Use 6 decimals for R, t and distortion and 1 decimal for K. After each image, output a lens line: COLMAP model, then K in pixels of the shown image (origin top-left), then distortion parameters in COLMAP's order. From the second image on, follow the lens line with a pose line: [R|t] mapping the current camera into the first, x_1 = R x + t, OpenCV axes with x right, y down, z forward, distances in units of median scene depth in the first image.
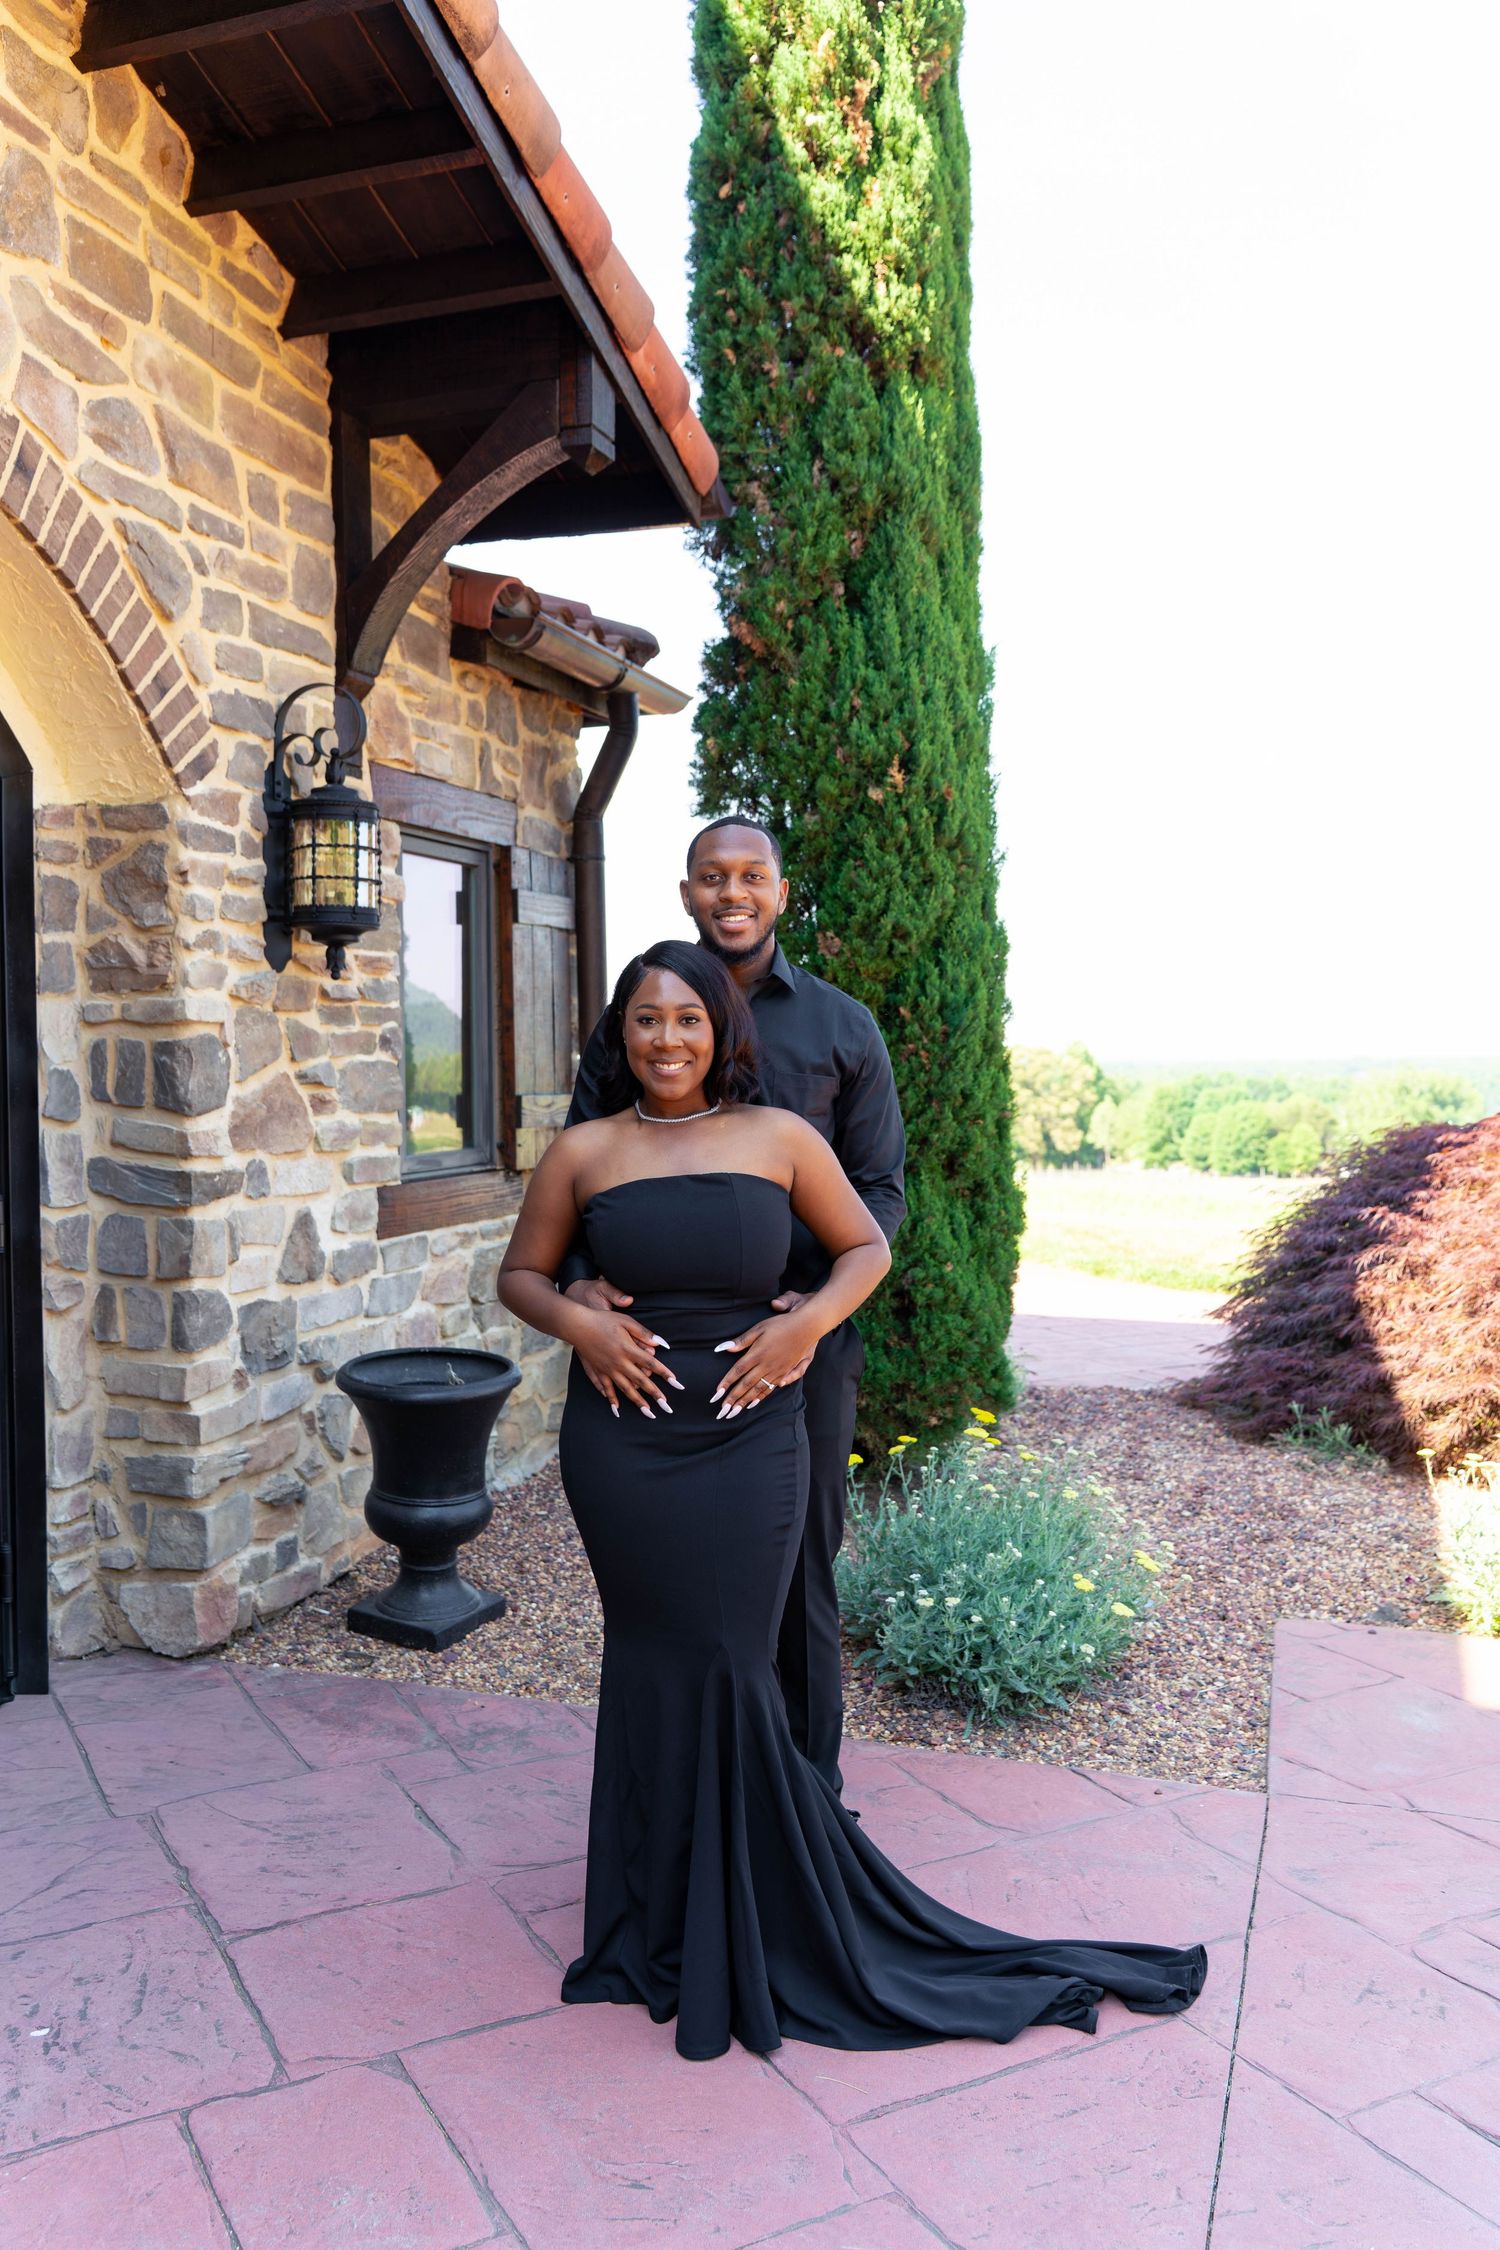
lens RADIAL K [[1925.0, 0, 776.9], [0, 1925.0, 1024.0], [0, 0, 1]] dist [0.002871, -0.002020]
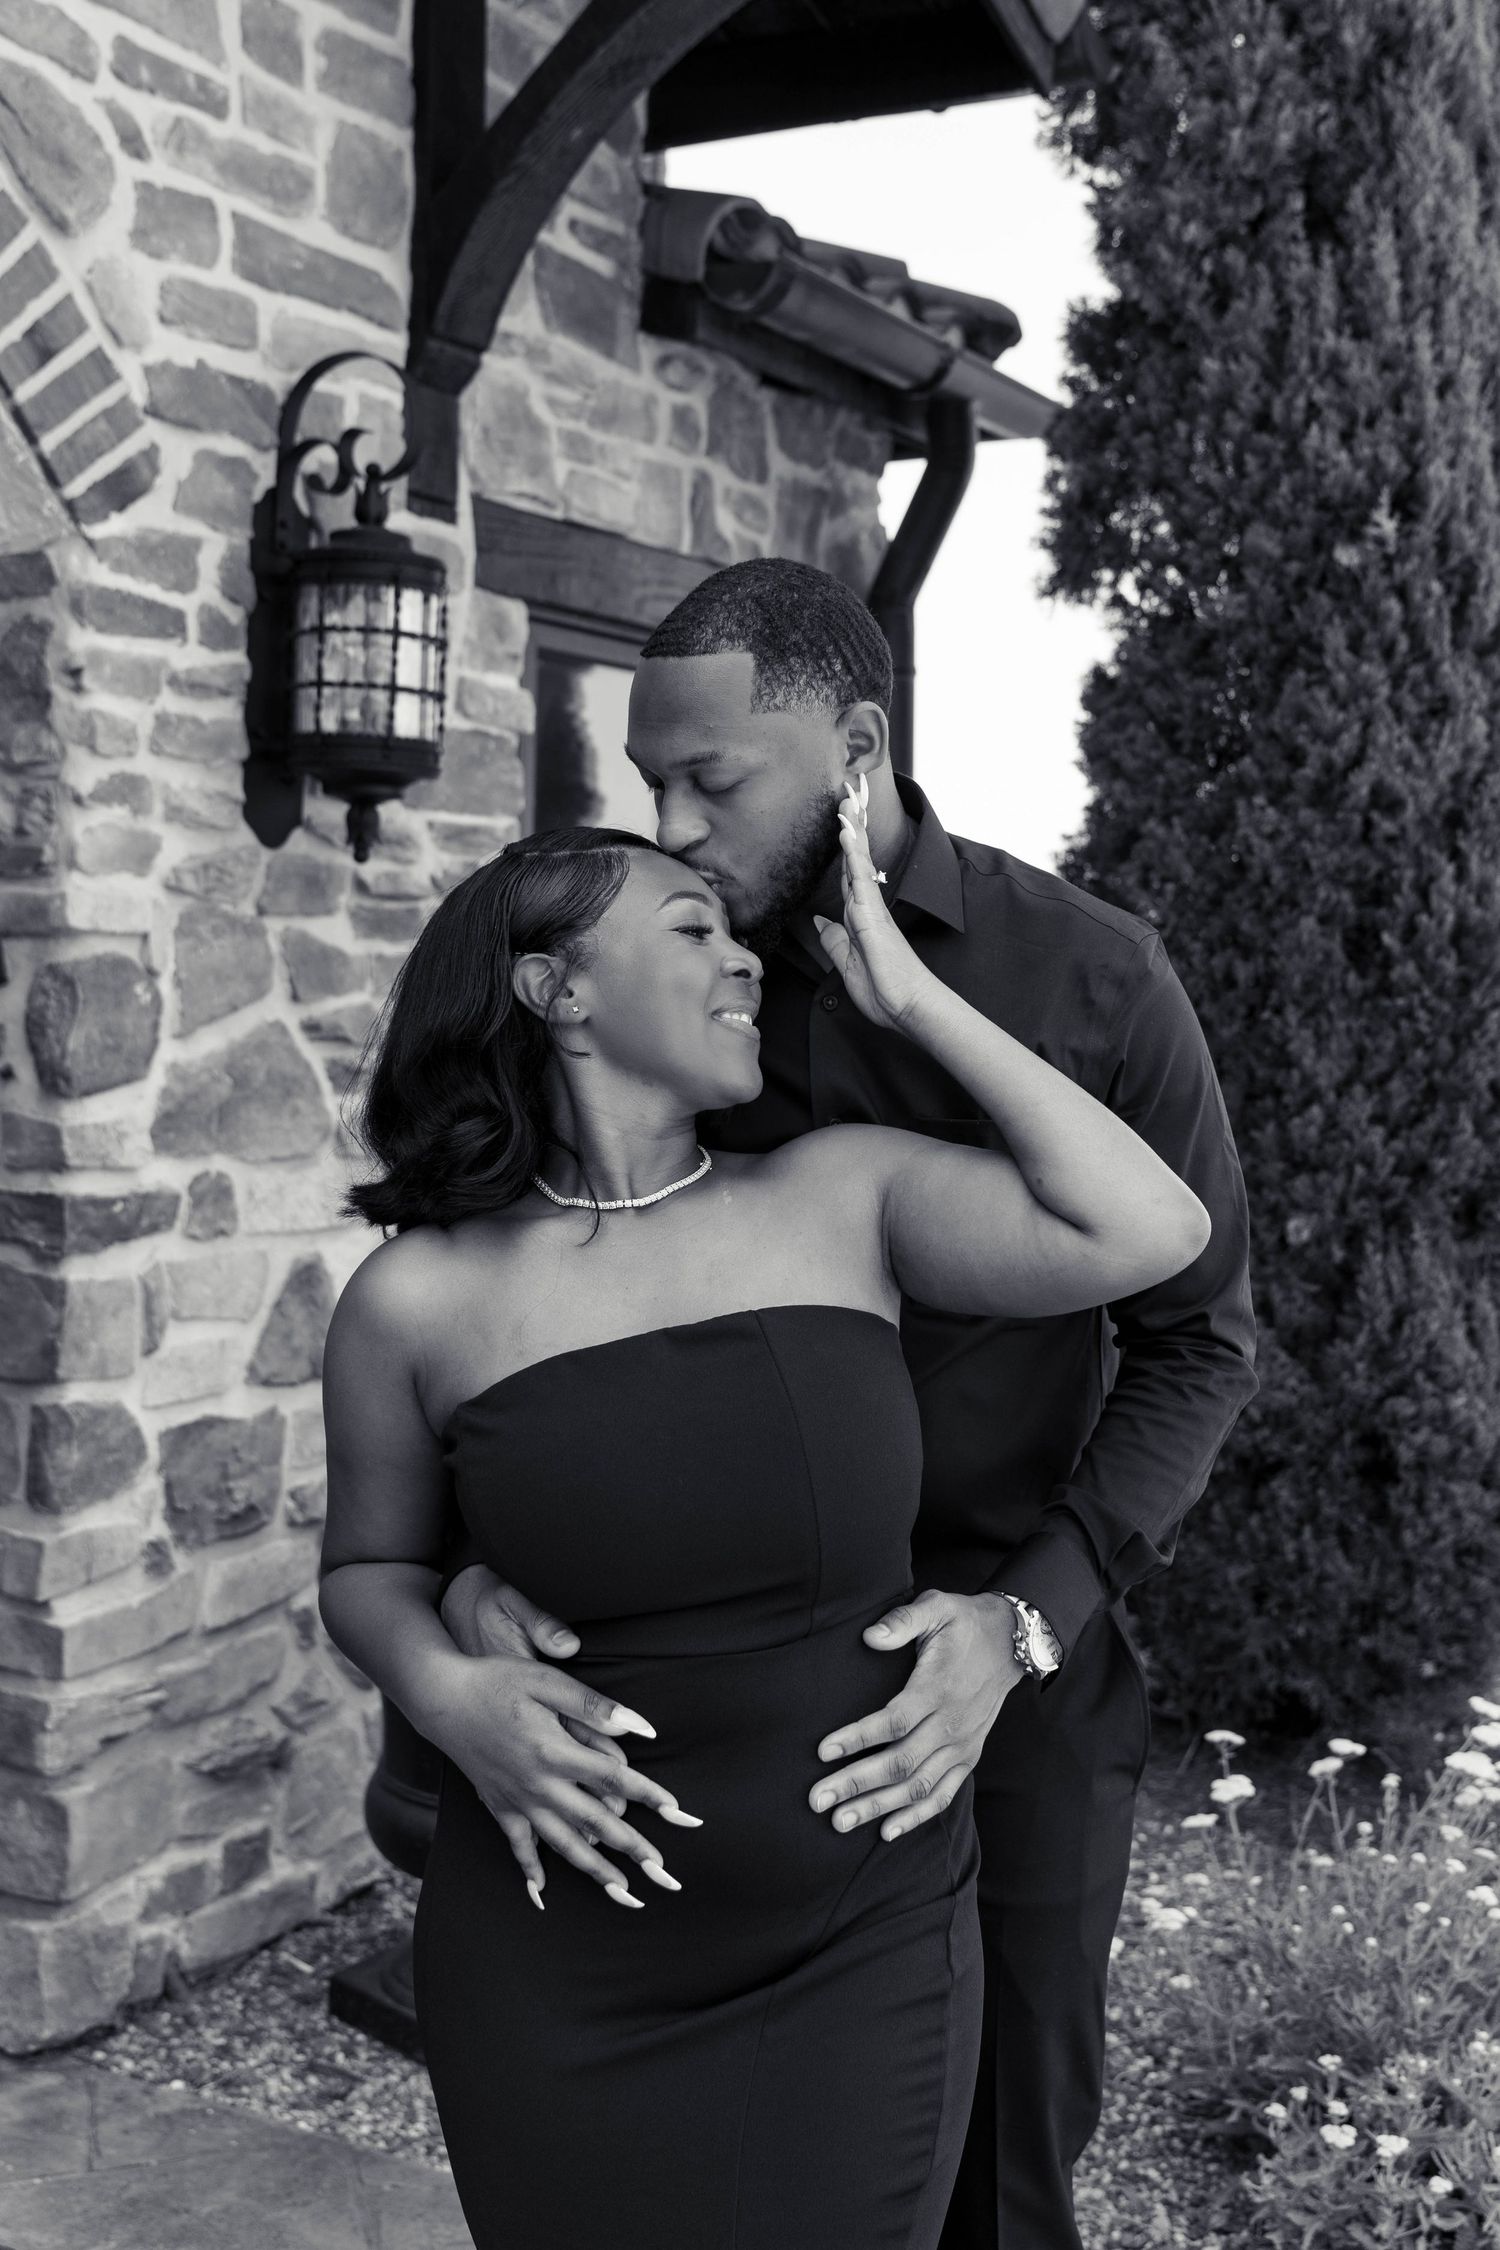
lens RADIAL K [[2893.5, 0, 750.7], [0, 2893.5, 892.4], [0, 0, 1]] dist [0.017442, -0.042296]
pose [[0.984592, 0.022949, -0.173357, 0.034447], [-0.025509, 0.999596, -0.012551, -0.005937], [0.172999, 0.016780, 0.984779, 0.157347]]
